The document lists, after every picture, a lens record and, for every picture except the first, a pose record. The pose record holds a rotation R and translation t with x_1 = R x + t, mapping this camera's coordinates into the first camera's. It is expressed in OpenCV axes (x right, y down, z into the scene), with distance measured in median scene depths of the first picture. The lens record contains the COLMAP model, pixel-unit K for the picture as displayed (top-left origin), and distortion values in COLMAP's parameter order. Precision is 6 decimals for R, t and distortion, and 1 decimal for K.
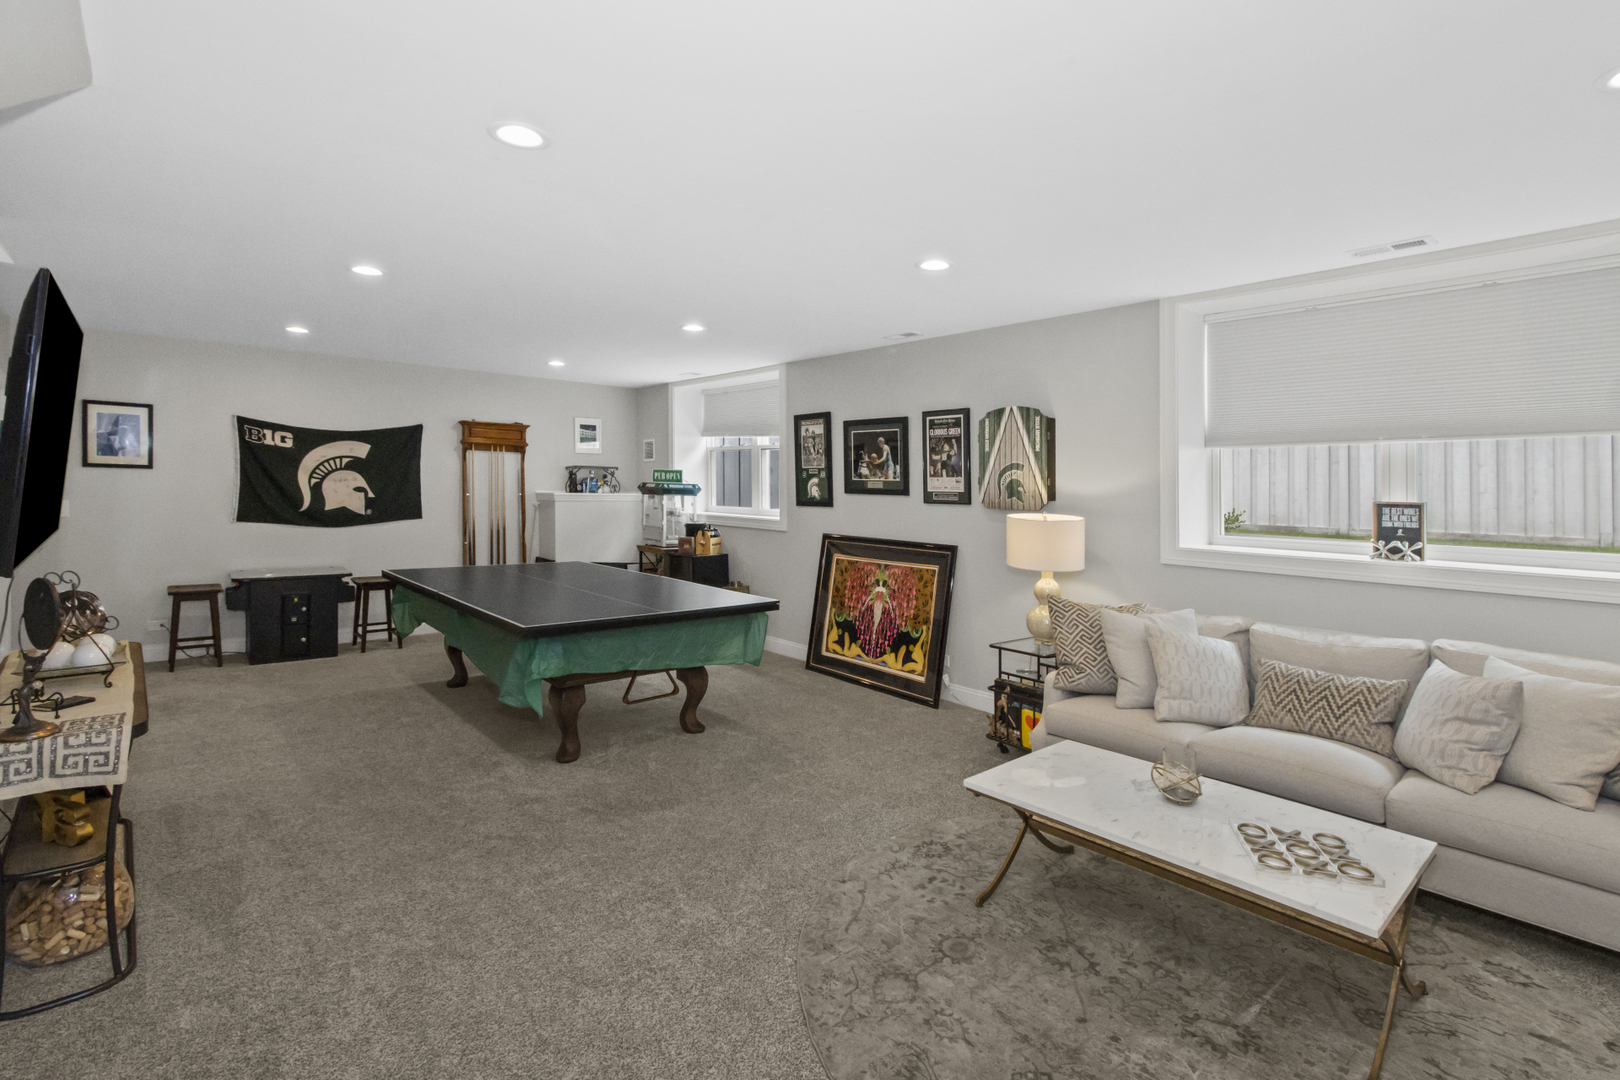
lens RADIAL K [[748.6, 0, 806.0], [0, 748.6, 509.9], [0, 0, 1]] dist [0.001474, 0.000706]
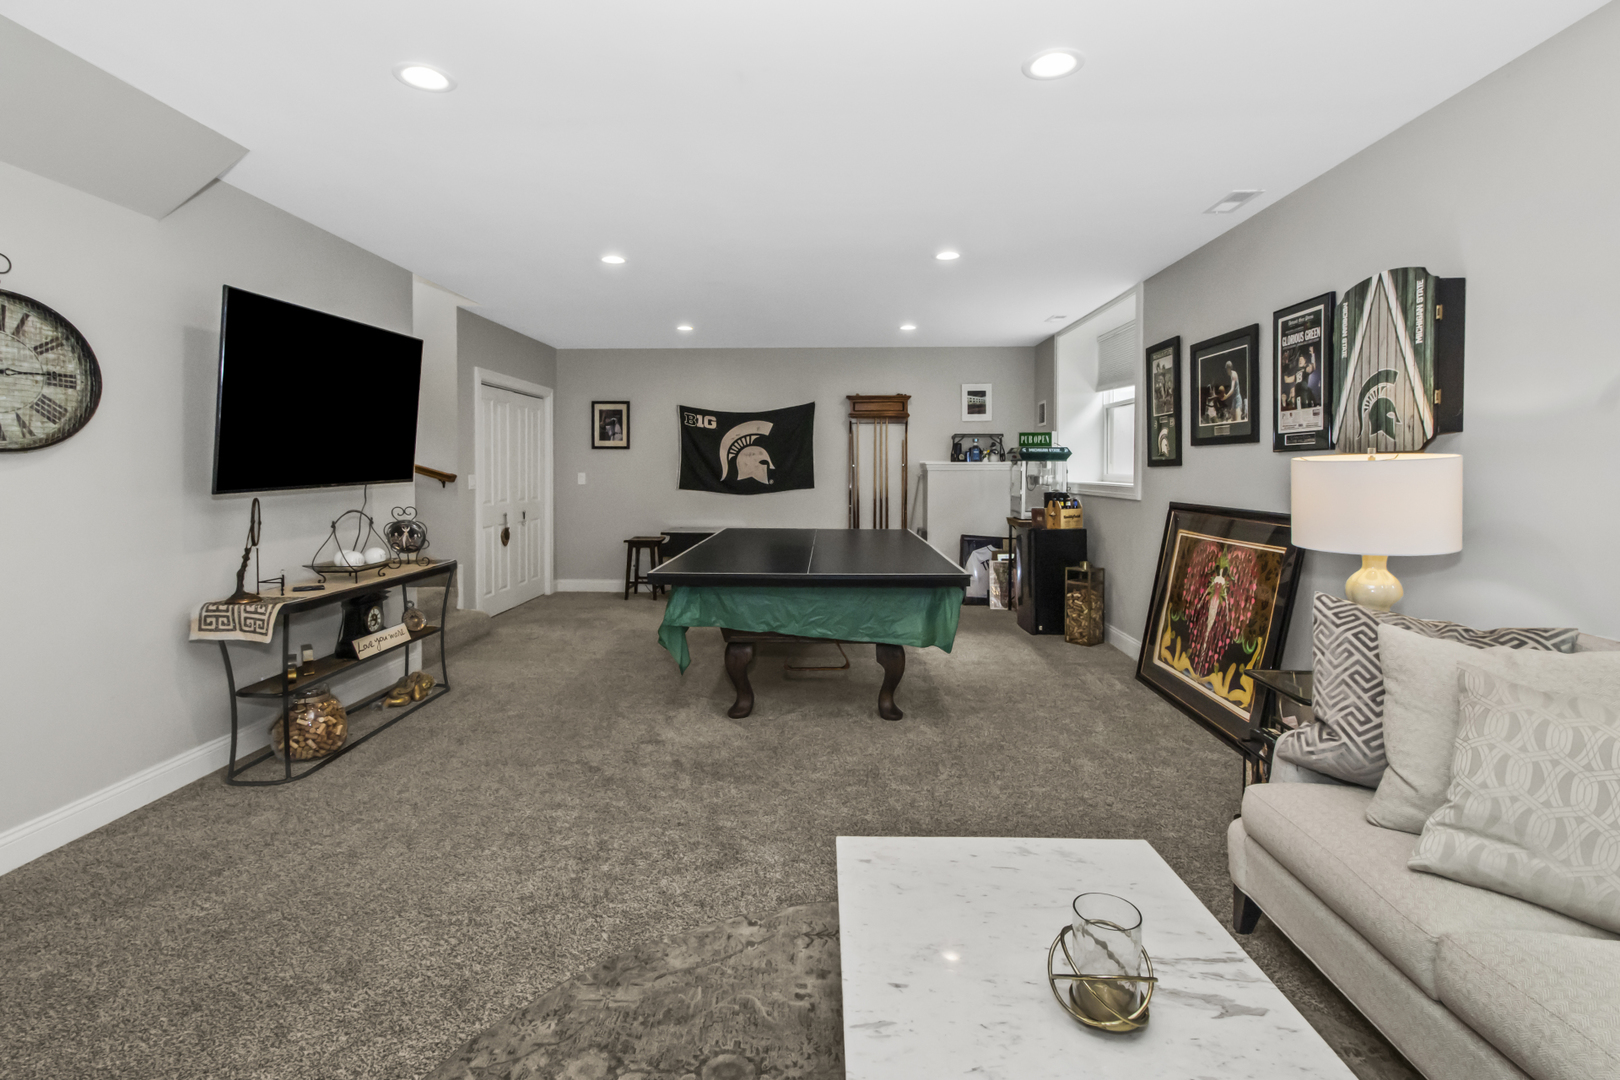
lens RADIAL K [[748.6, 0, 806.0], [0, 748.6, 509.9], [0, 0, 1]] dist [0.001474, 0.000706]
pose [[0.739039, 0.015363, -0.673488, 0.286394], [-0.003185, 0.999808, 0.019313, 0.029231], [0.673656, -0.012128, 0.738946, 0.230200]]
